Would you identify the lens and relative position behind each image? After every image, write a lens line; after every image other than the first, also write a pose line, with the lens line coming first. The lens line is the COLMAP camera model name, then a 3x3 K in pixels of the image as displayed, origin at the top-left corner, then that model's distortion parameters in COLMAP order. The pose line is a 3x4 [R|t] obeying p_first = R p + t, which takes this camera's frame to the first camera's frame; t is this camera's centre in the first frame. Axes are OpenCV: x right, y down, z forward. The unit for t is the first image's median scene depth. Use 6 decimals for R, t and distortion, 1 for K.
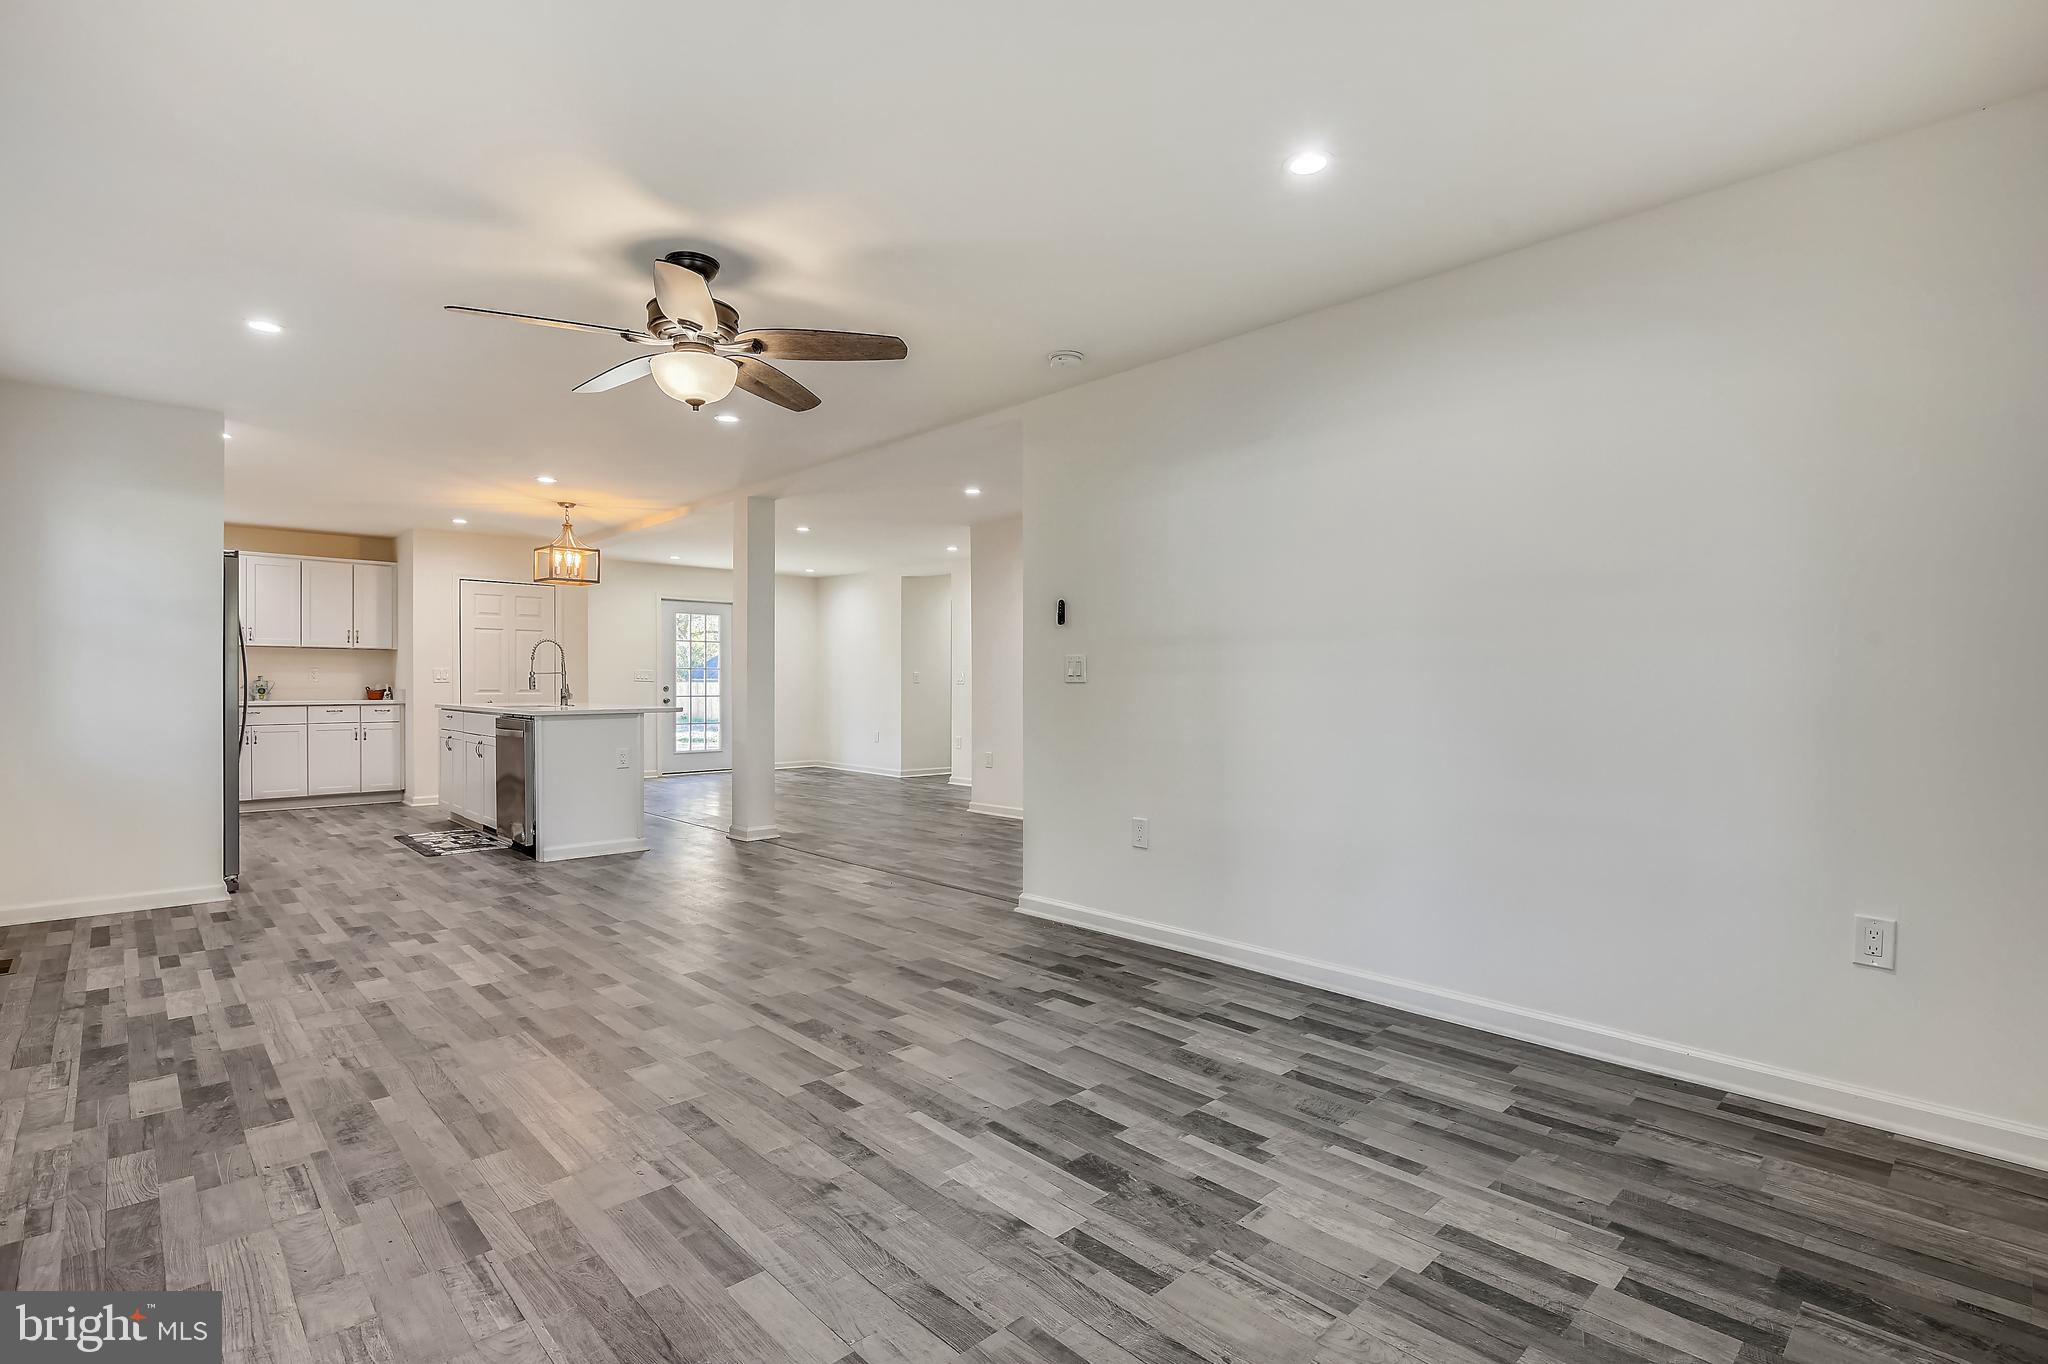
lens RADIAL K [[955.9, 0, 1025.5], [0, 955.9, 690.5], [0, 0, 1]] dist [-0.002106, -0.000250]
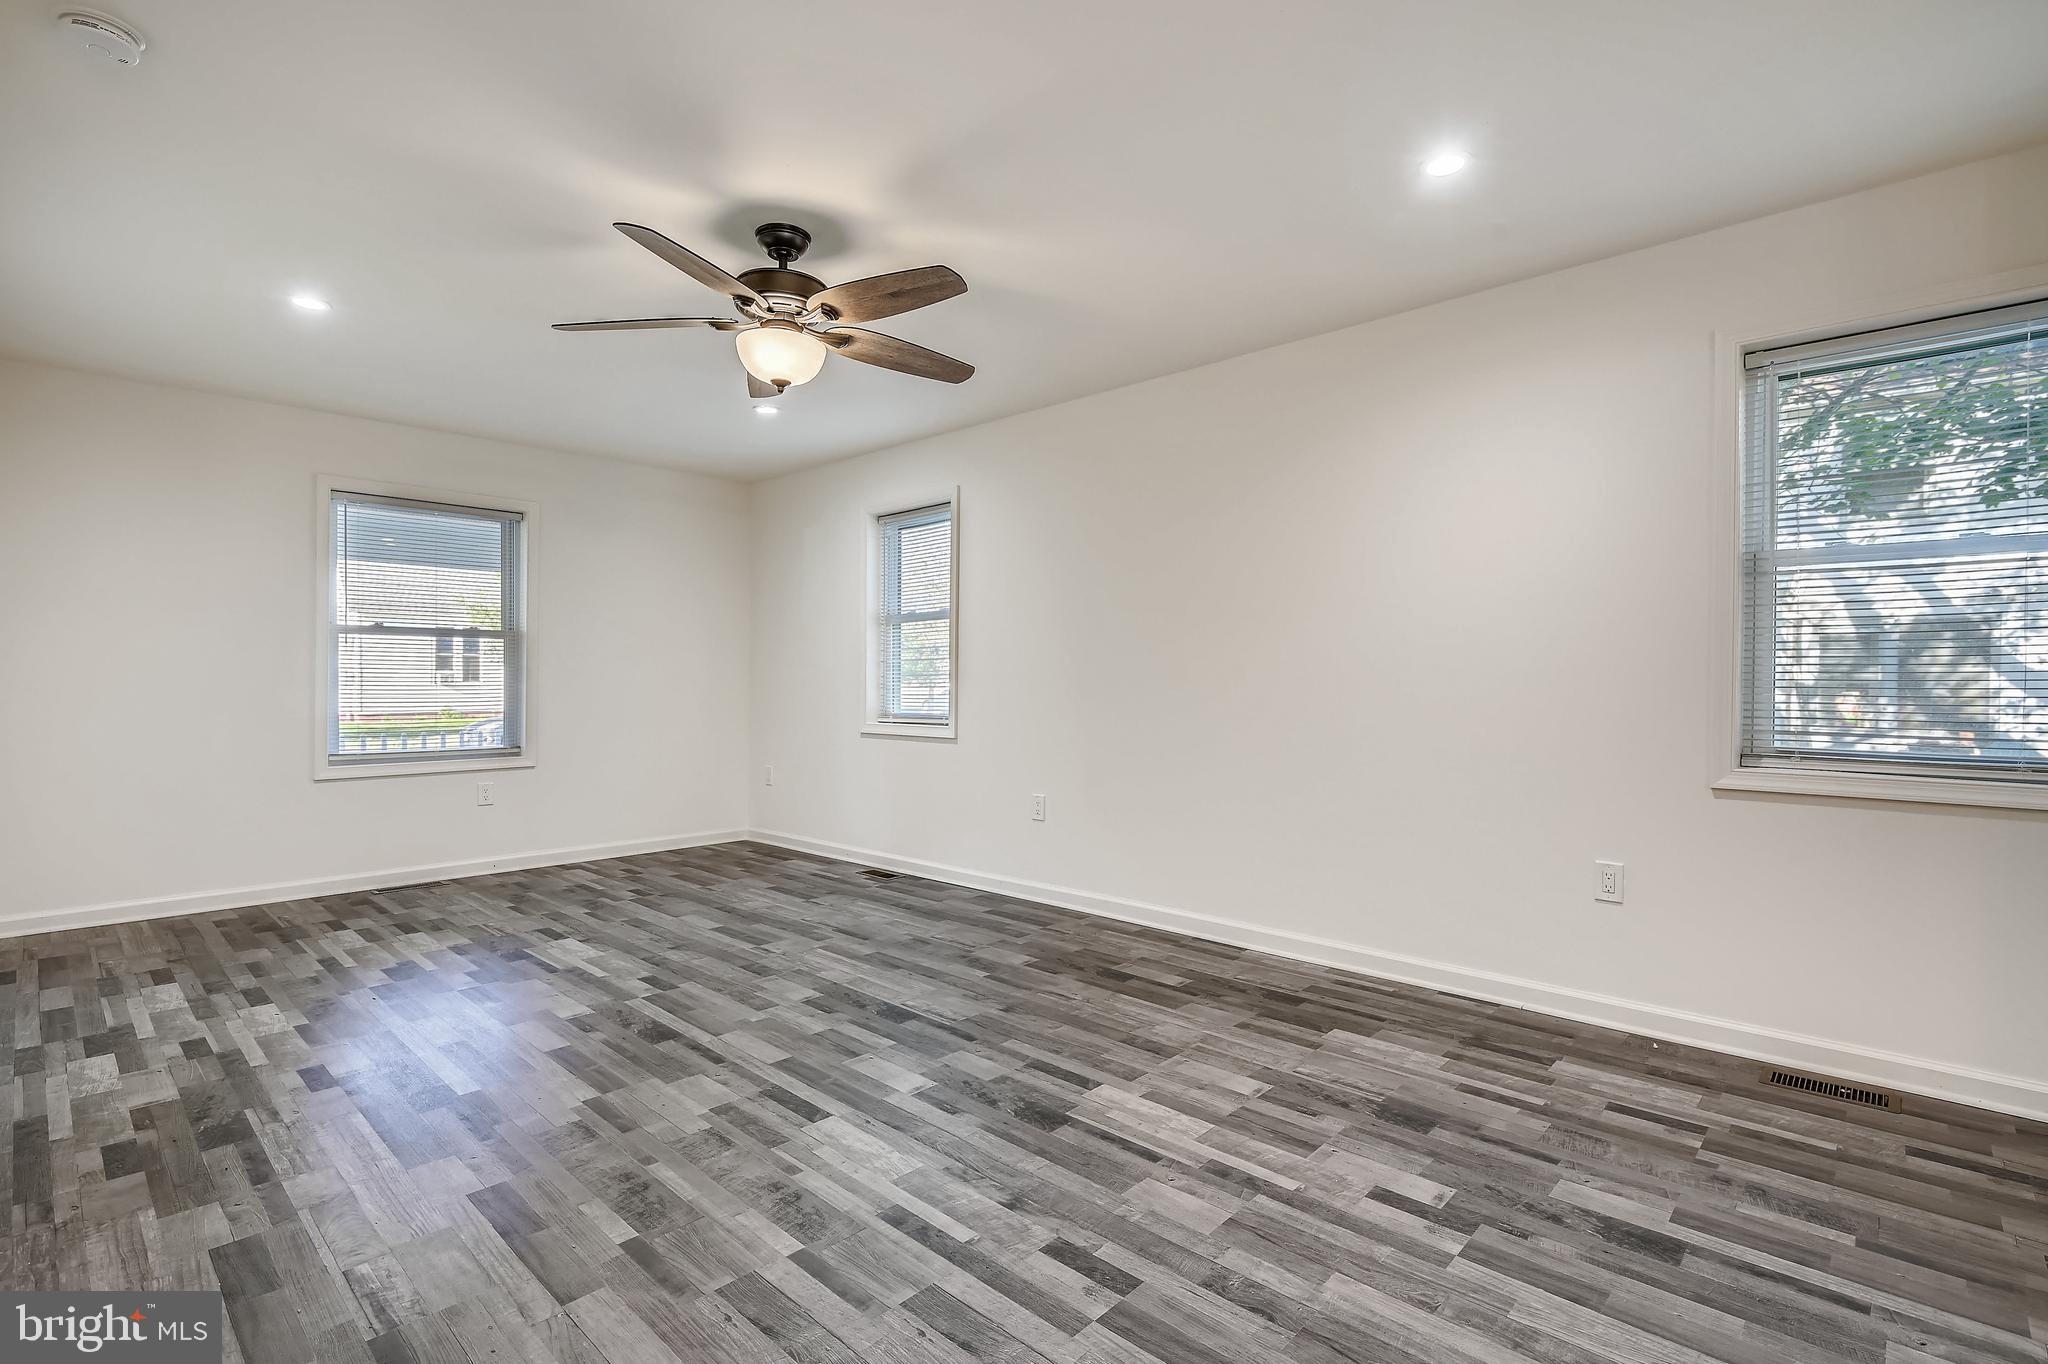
lens RADIAL K [[955.9, 0, 1025.5], [0, 955.9, 690.5], [0, 0, 1]] dist [-0.002106, -0.000250]
pose [[-0.998530, -0.001741, -0.054172, -0.567965], [-0.002959, 0.999744, 0.022424, -0.019938], [0.054119, 0.022552, -0.998280, 2.074328]]
